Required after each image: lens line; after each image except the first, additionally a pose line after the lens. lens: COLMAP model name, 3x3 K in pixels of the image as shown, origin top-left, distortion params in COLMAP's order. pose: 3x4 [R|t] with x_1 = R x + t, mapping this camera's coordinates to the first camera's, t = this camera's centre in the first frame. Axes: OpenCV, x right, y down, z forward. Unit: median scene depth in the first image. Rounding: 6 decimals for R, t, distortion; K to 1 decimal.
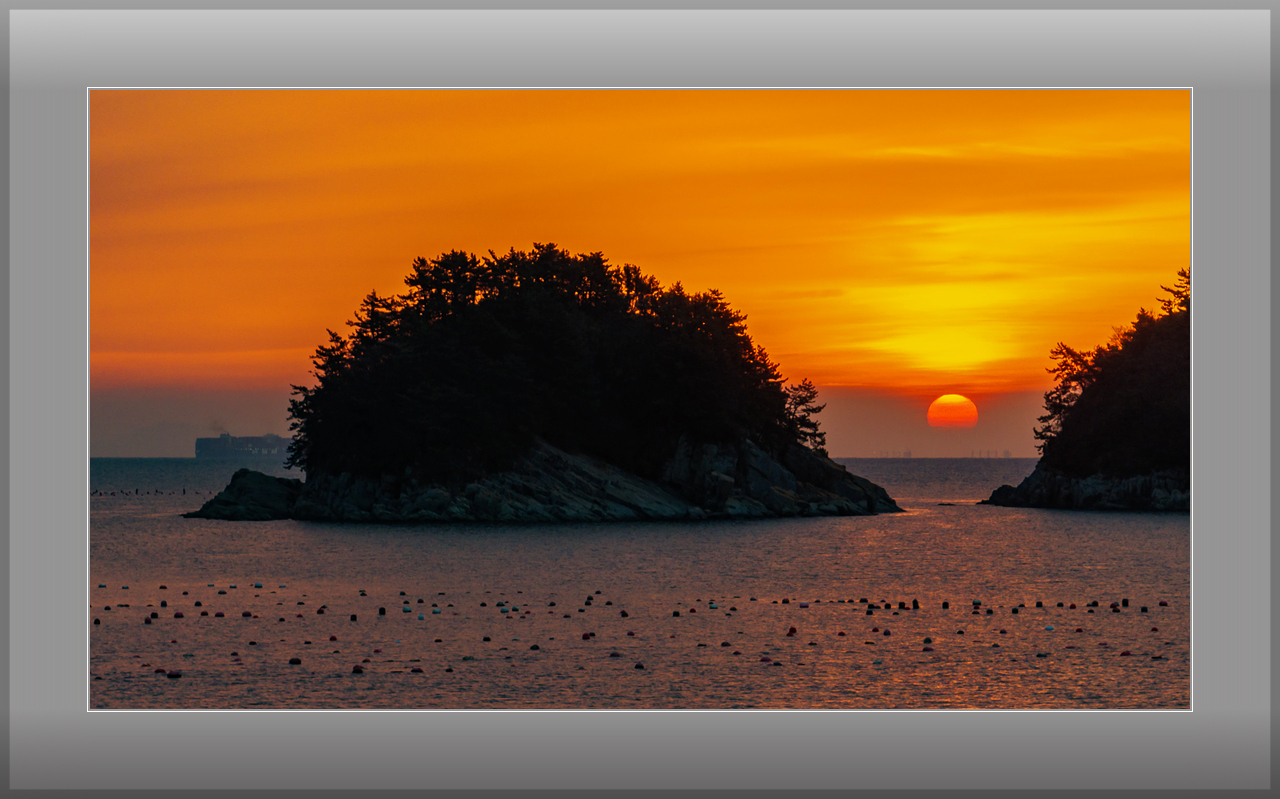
lens RADIAL K [[7967.1, 0, 629.1], [0, 7967.1, 399.2], [0, 0, 1]] dist [0.460205, 0.000000]
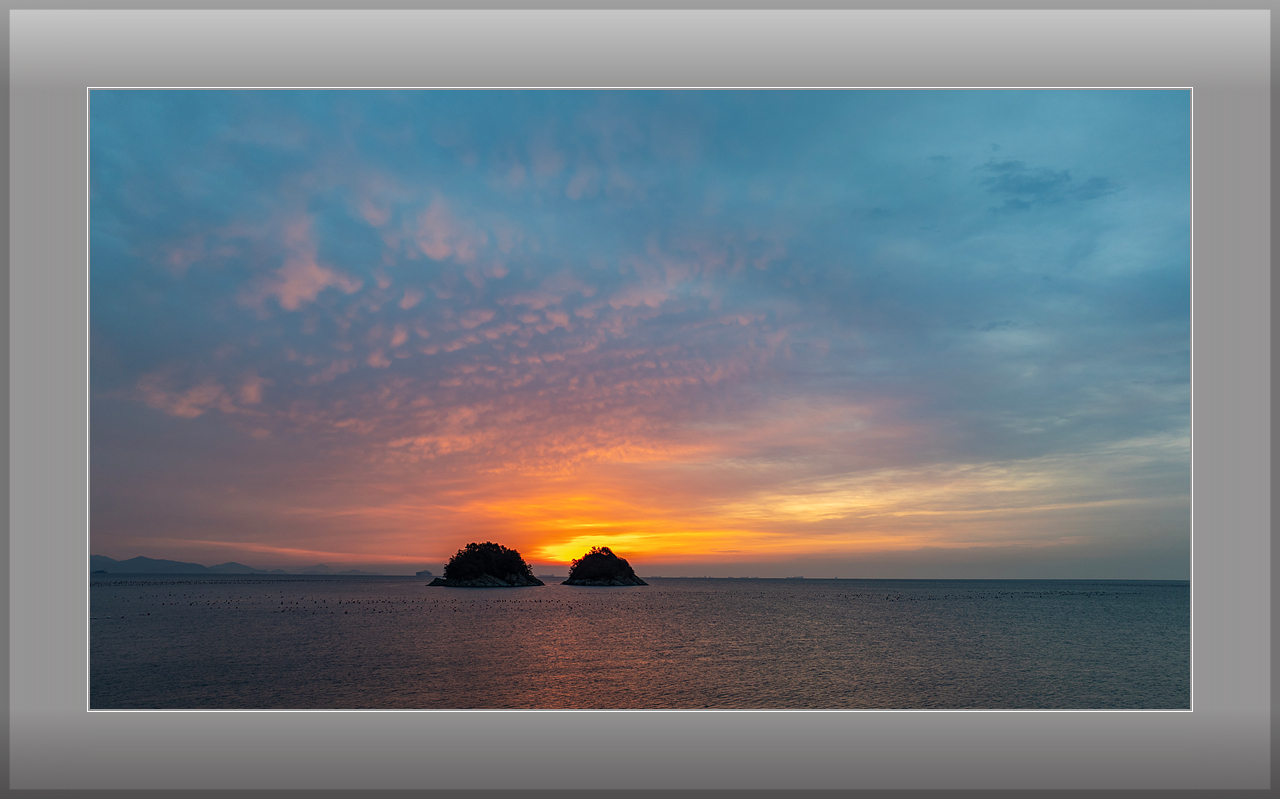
lens RADIAL K [[874.2, 0, 689.4], [0, 874.2, 406.0], [0, 0, 1]] dist [-0.000804, -0.011293]
pose [[0.978810, 0.046252, 0.199477, 0.002581], [-0.008841, 0.982793, -0.184497, 0.001269], [-0.204578, 0.178824, 0.962377, 0.299713]]
